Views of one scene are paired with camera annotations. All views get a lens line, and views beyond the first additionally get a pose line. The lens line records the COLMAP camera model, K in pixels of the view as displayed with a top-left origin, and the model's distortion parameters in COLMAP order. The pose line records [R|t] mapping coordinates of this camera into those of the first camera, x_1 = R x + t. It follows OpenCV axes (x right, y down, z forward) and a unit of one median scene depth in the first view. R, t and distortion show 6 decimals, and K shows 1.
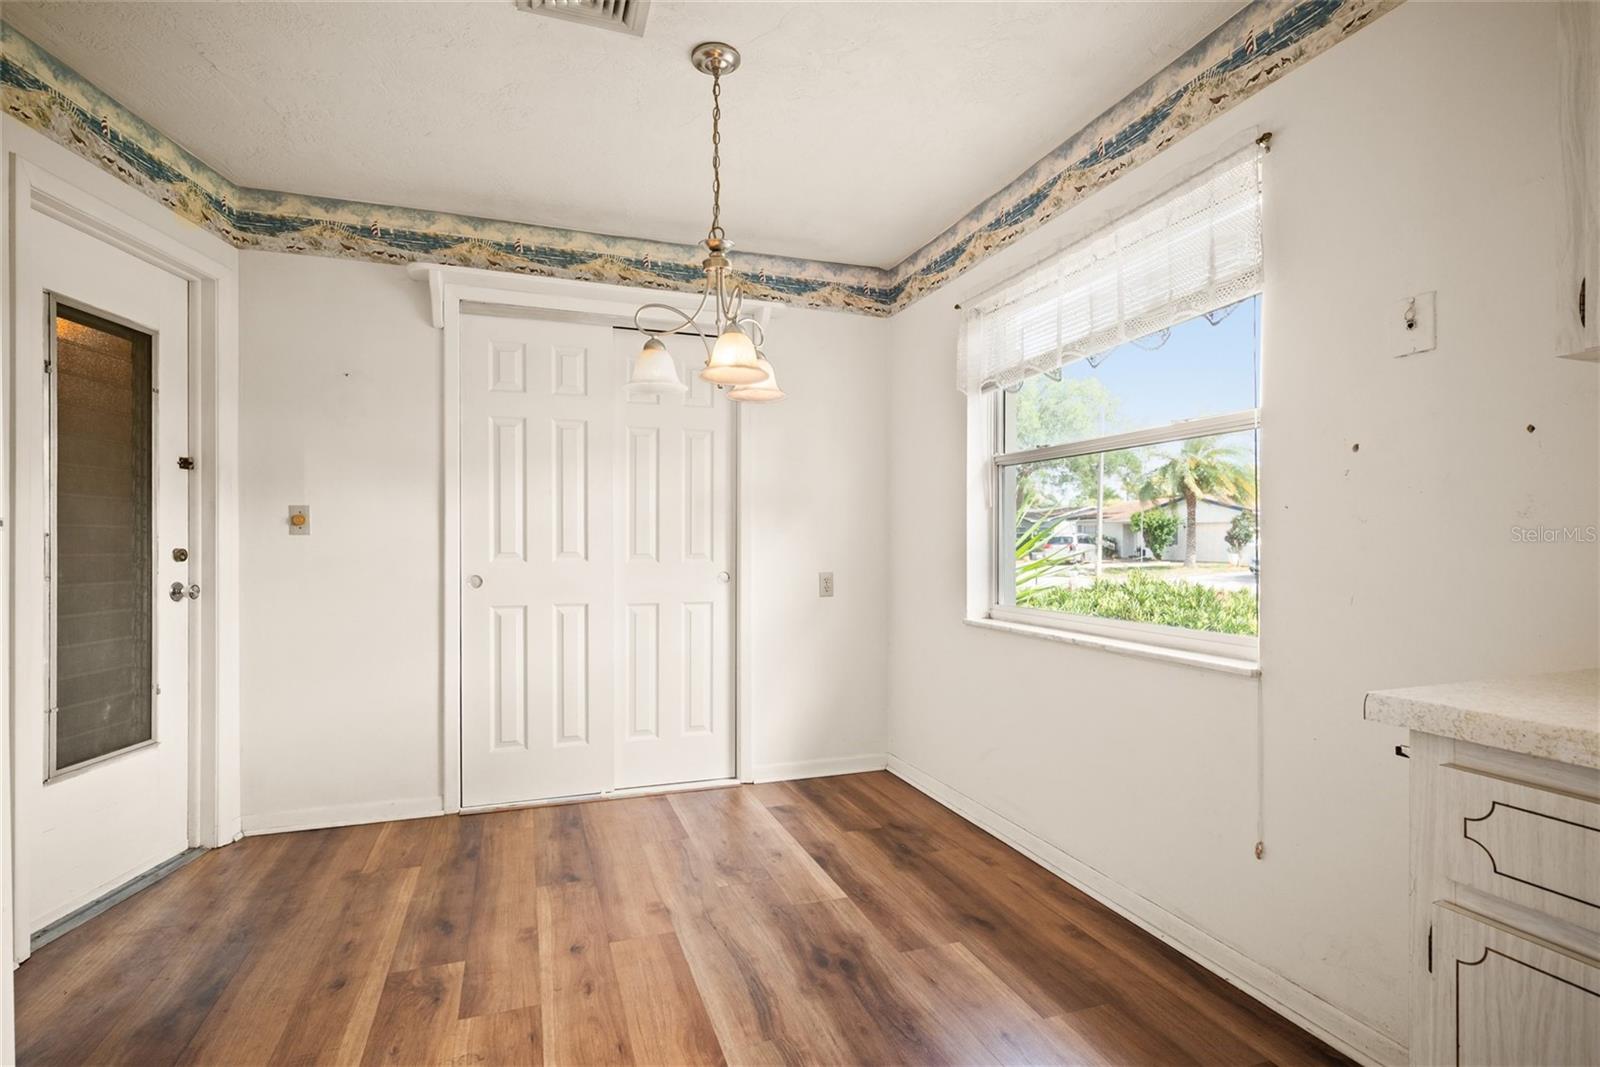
lens RADIAL K [[776.3, 0, 800.0], [0, 776.3, 533.5], [0, 0, 1]] dist [0.000427, 0.000139]
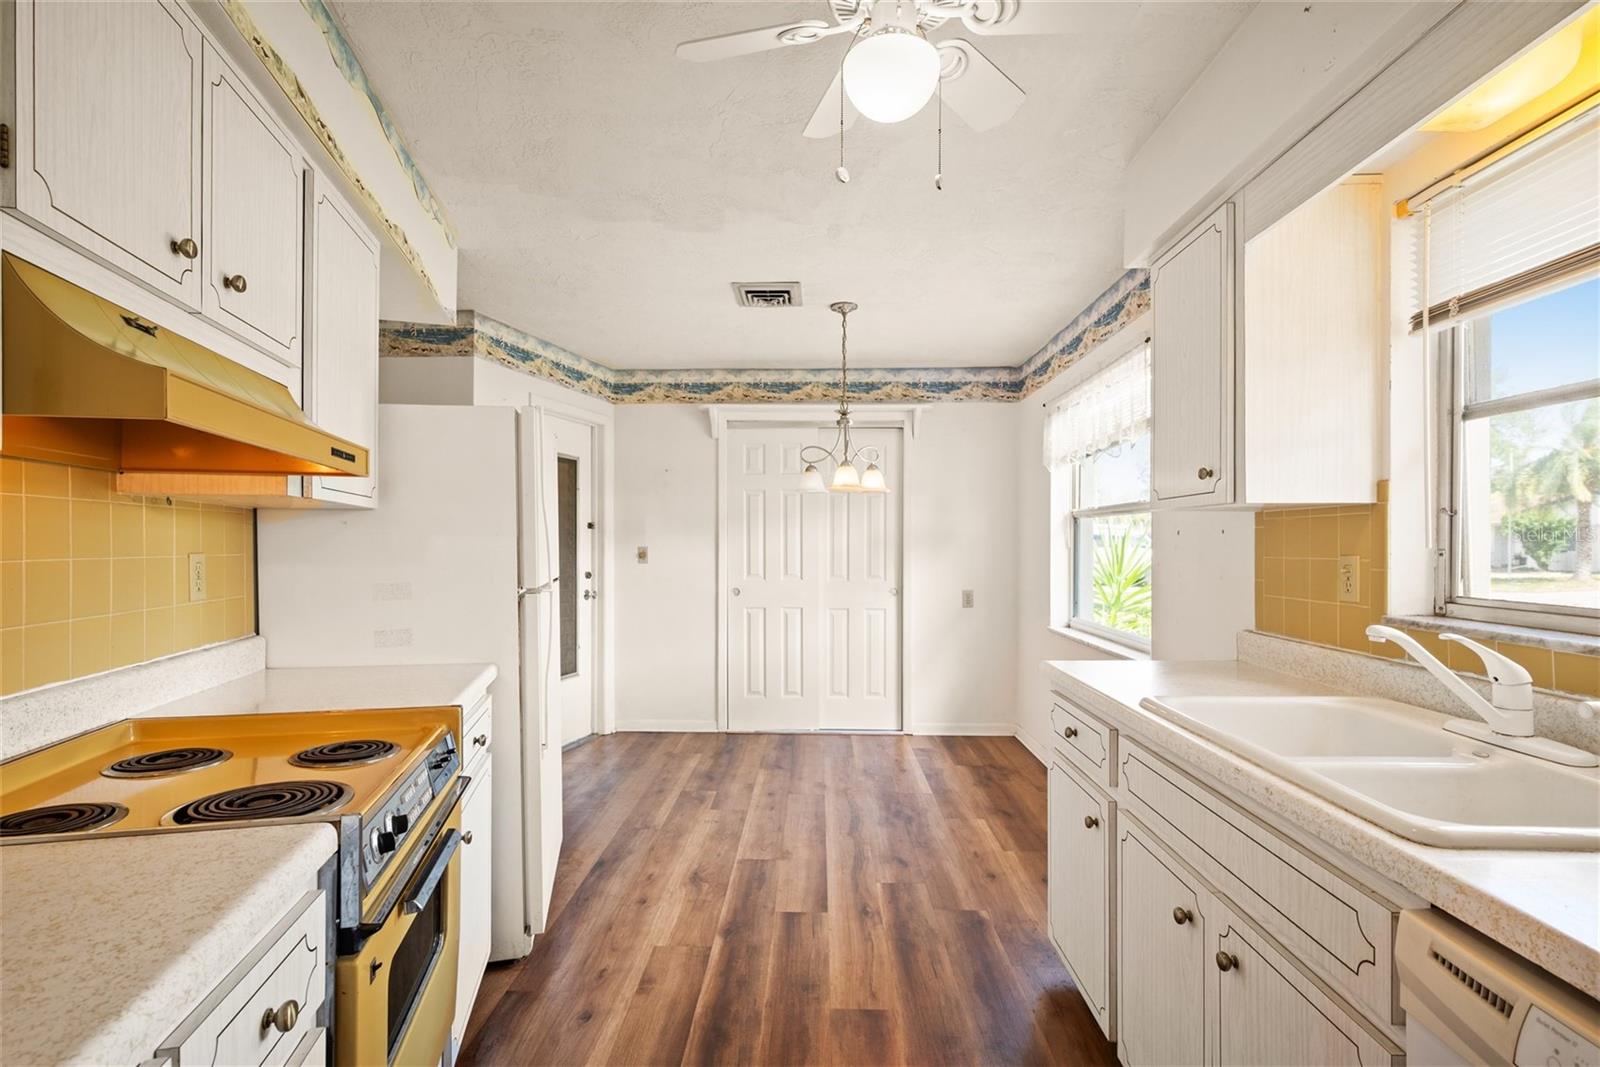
lens RADIAL K [[724.4, 0, 800.0], [0, 724.4, 533.5], [0, 0, 1]] dist [0.000409, -0.000059]
pose [[0.936730, -0.004576, -0.350023, 0.261206], [0.001505, 0.999958, -0.009046, -0.050702], [0.350050, 0.007947, 0.936697, -0.411127]]
